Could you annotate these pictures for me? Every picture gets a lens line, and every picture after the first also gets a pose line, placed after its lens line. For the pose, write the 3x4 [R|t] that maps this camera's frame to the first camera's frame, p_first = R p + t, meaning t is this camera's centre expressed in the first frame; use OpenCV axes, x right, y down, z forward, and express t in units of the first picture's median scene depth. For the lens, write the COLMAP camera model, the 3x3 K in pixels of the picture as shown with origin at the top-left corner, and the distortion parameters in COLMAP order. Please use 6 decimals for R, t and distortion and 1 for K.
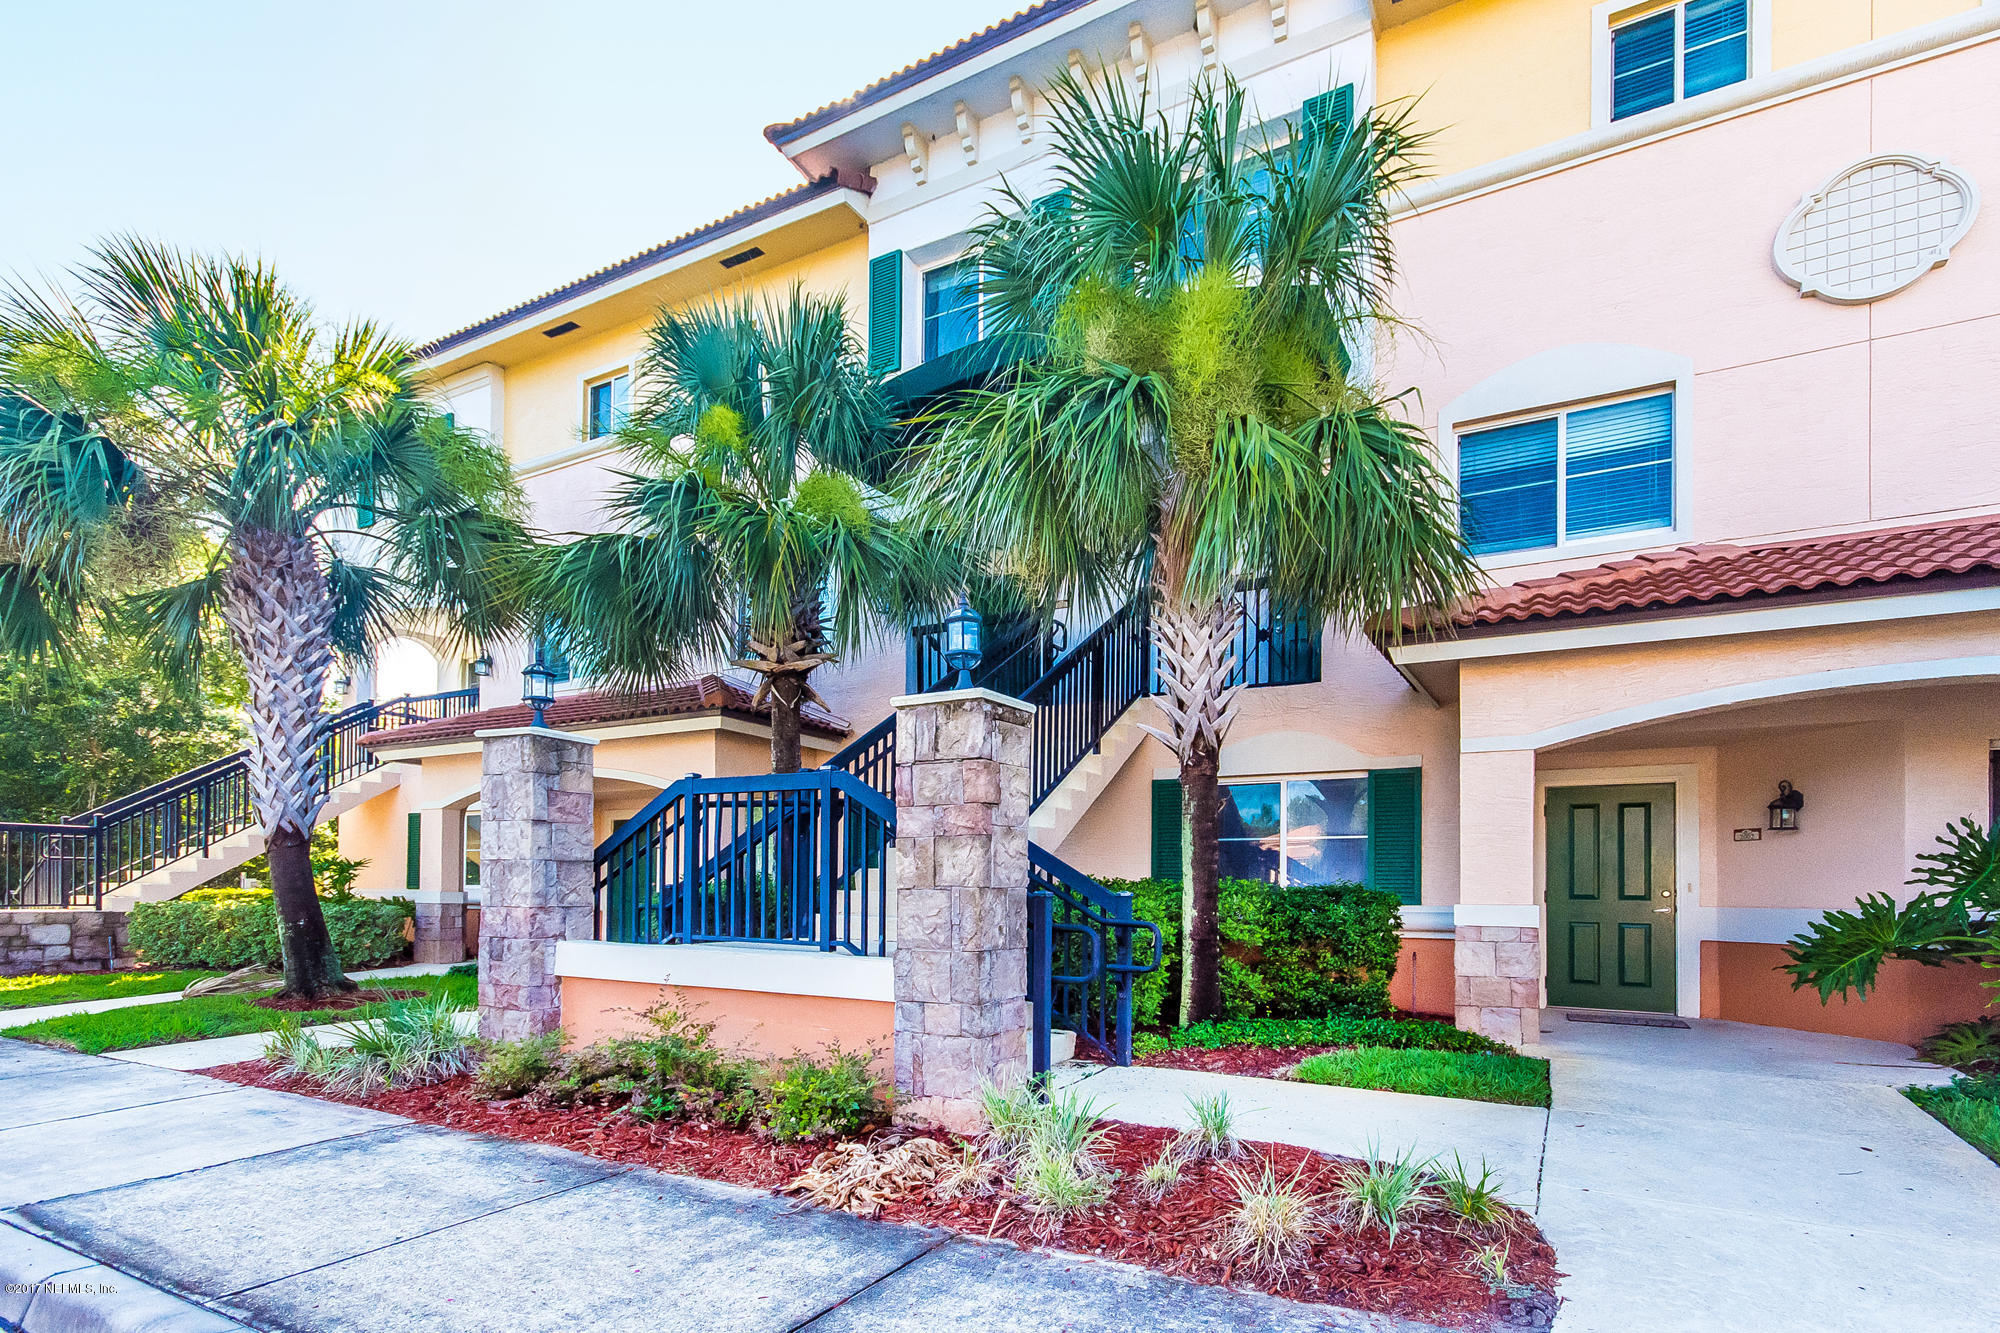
lens RADIAL K [[991.0, 0, 1036.4], [0, 991.0, 684.6], [0, 0, 1]] dist [-0.001417, -0.000212]
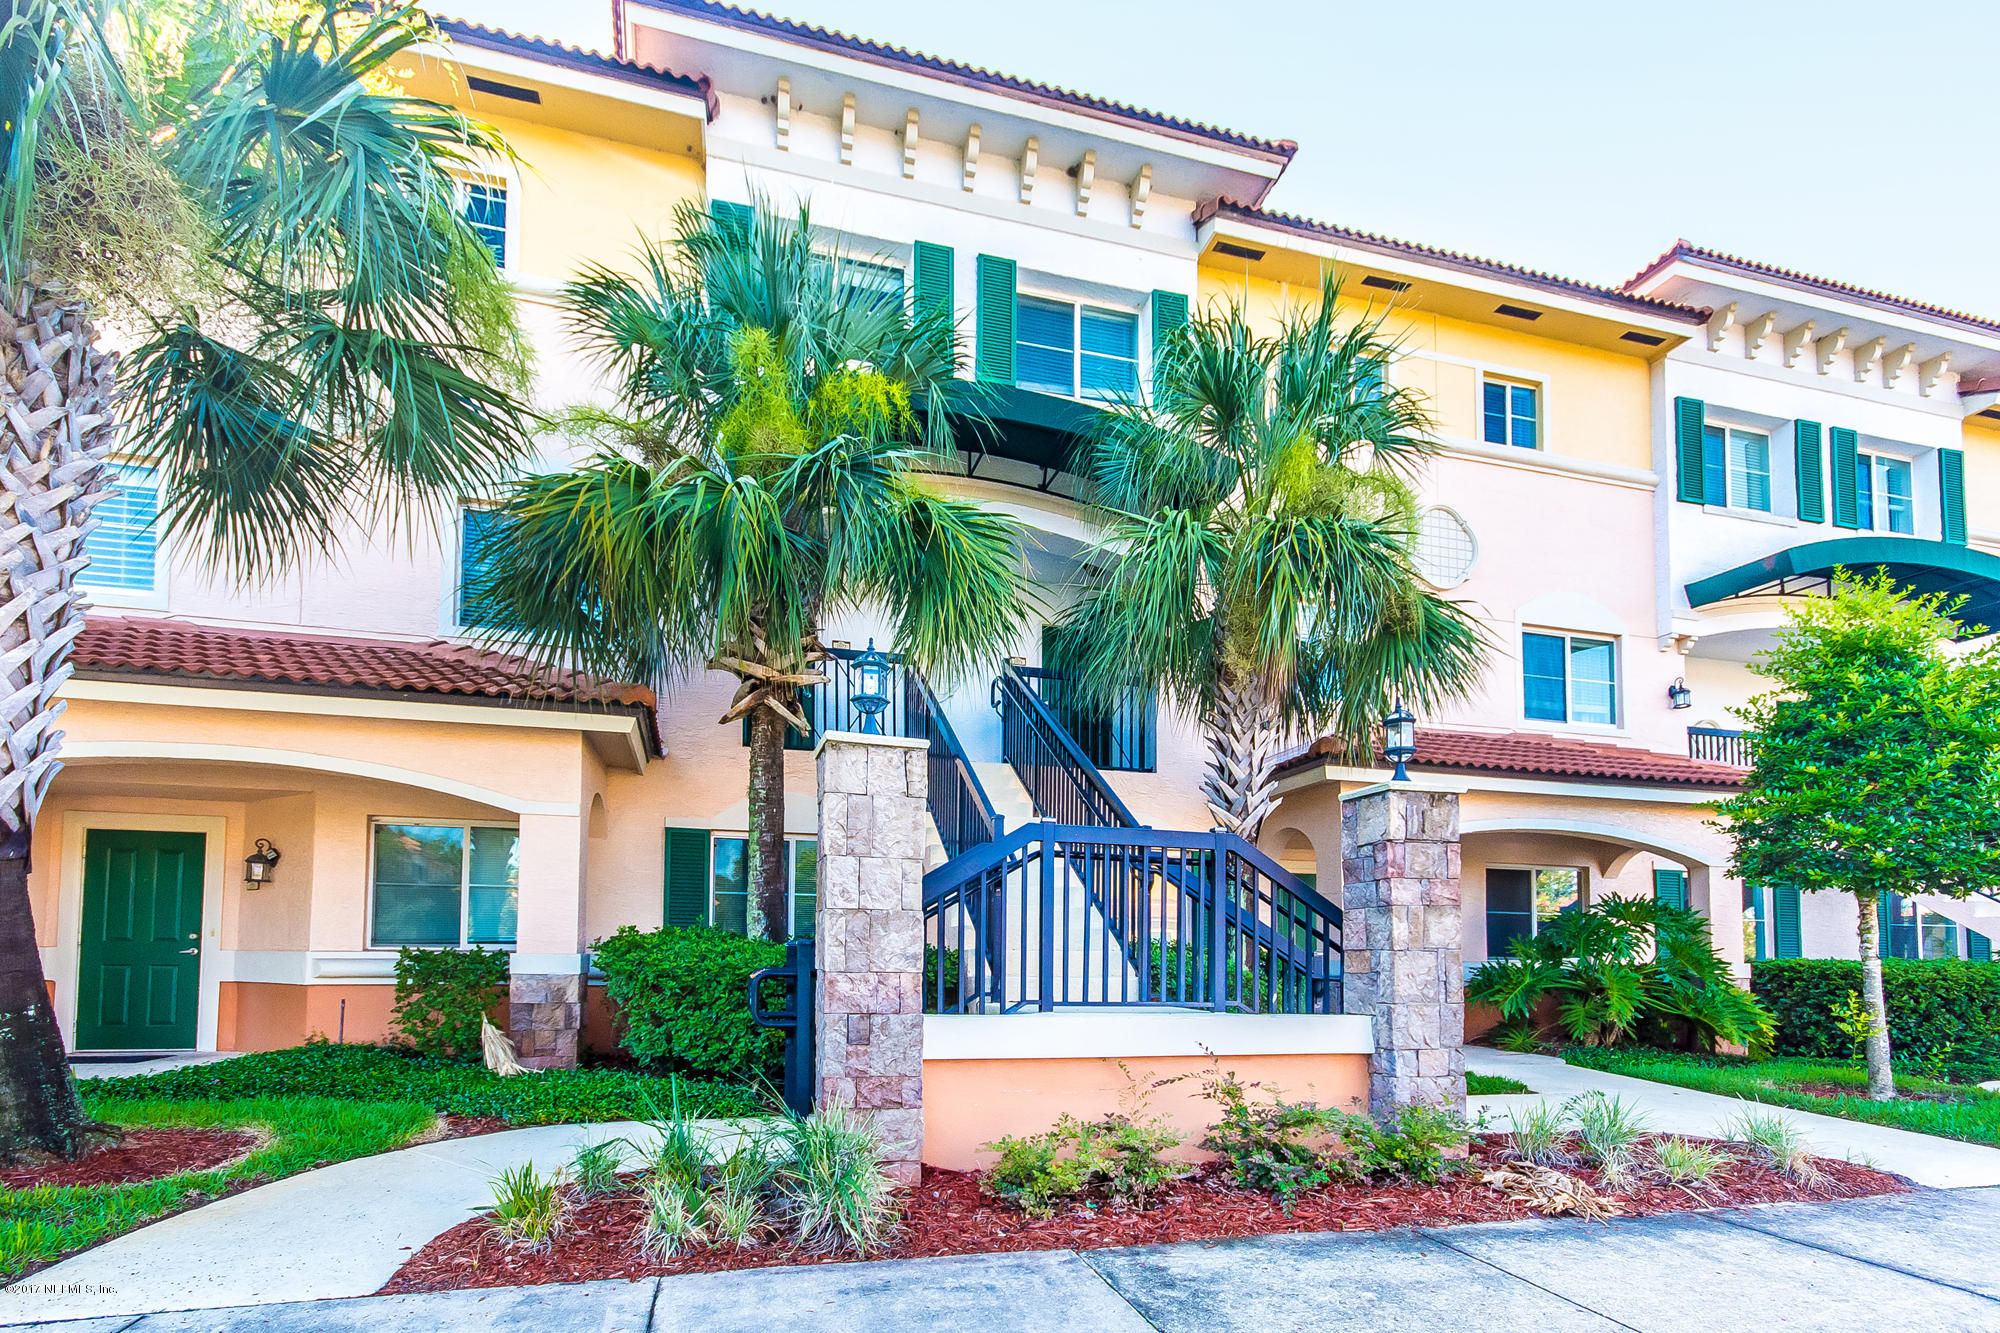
lens RADIAL K [[991.0, 0, 1036.4], [0, 991.0, 684.6], [0, 0, 1]] dist [-0.001417, -0.000212]
pose [[0.722137, 0.171597, 0.670129, -1.006941], [-0.148667, 0.984606, -0.091919, 0.056615], [-0.675586, -0.033248, 0.736531, 0.359870]]
